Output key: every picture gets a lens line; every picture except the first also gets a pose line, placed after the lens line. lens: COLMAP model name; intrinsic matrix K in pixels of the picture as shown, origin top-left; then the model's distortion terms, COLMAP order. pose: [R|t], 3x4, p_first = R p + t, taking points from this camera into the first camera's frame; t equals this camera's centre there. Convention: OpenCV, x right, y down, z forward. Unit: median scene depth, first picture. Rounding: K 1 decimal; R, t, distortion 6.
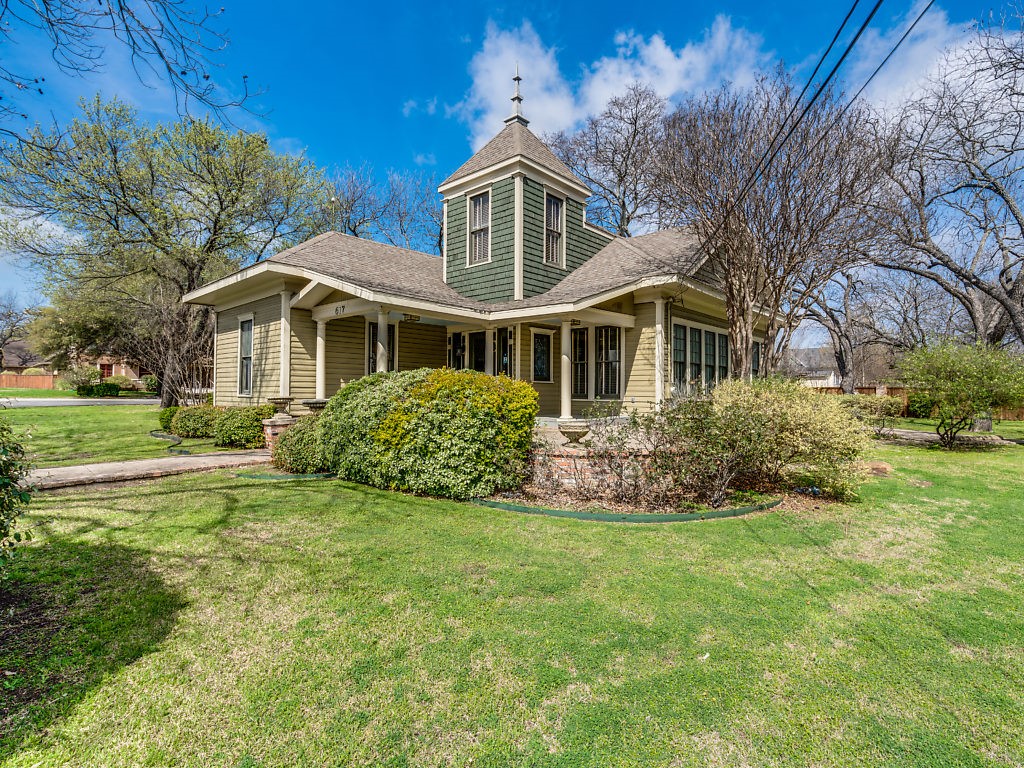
lens RADIAL K [[519.9, 0, 512.0], [0, 519.9, 389.4], [0, 0, 1]] dist [-0.019096, 0.008838]
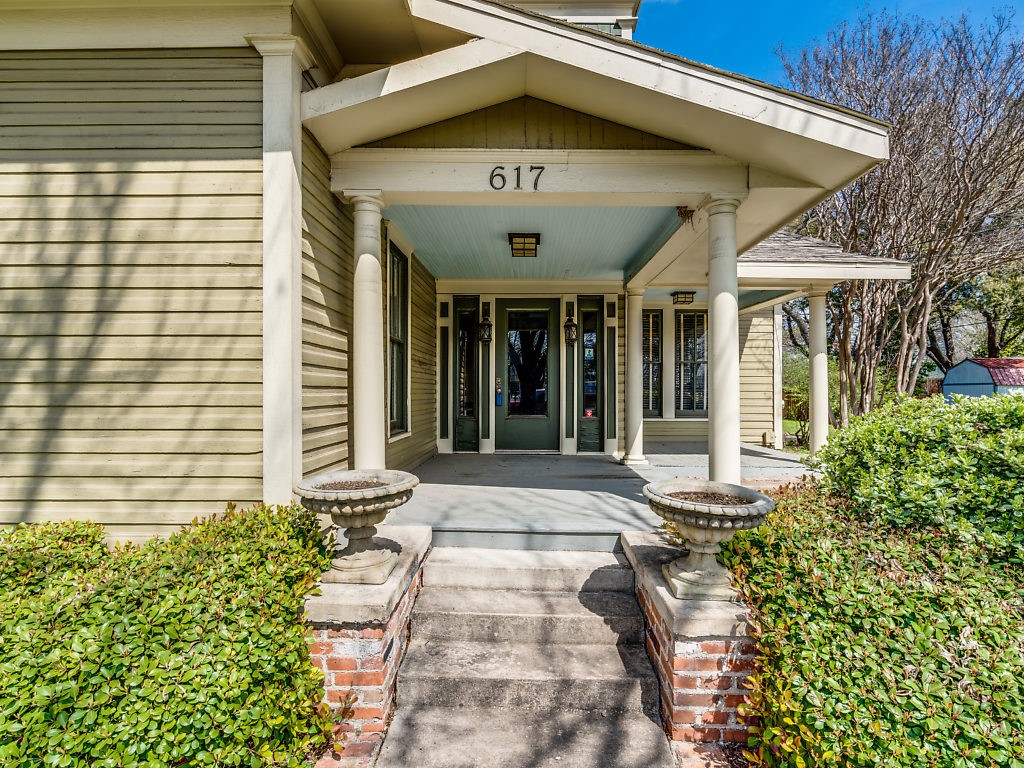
lens RADIAL K [[519.9, 0, 508.0], [0, 519.9, 391.1], [0, 0, 1]] dist [-0.019096, 0.008838]
pose [[0.755851, -0.007564, 0.654699, -0.434884], [-0.002831, 0.999886, 0.014821, -0.024506], [-0.654737, -0.013056, 0.755744, 0.627587]]
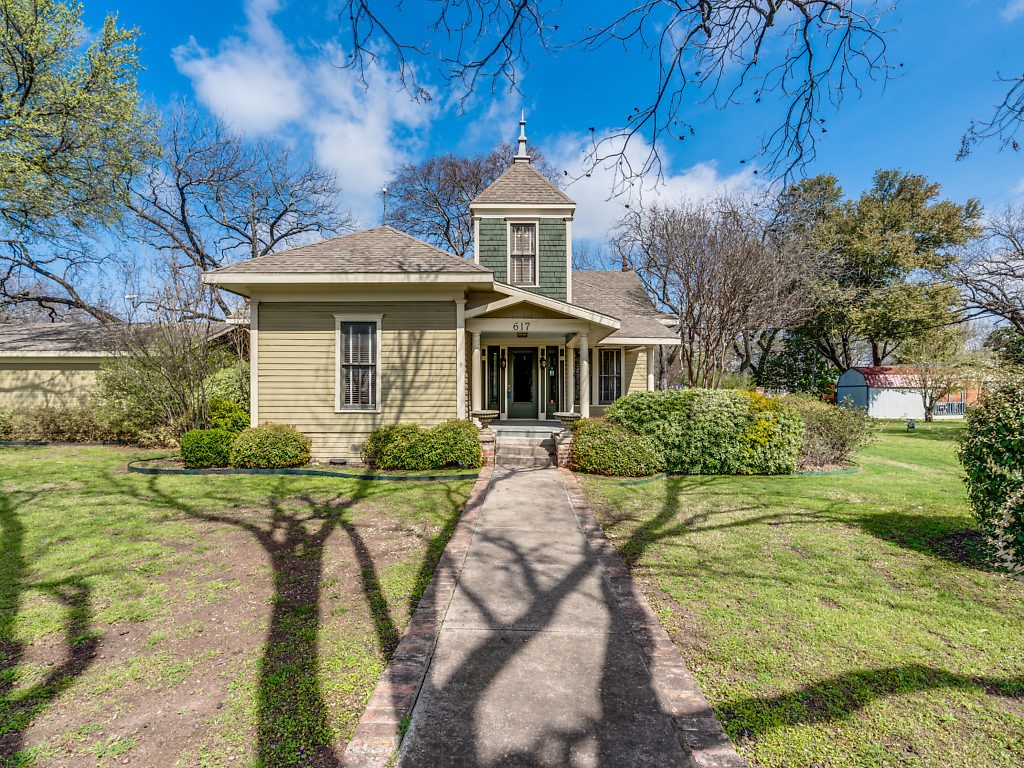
lens RADIAL K [[519.9, 0, 506.8], [0, 519.9, 383.2], [0, 0, 1]] dist [-0.019096, 0.008838]
pose [[0.740266, 0.005625, 0.672291, -0.857103], [-0.003084, 0.999983, -0.004971, -0.028023], [-0.672307, 0.001606, 0.740271, 0.203177]]
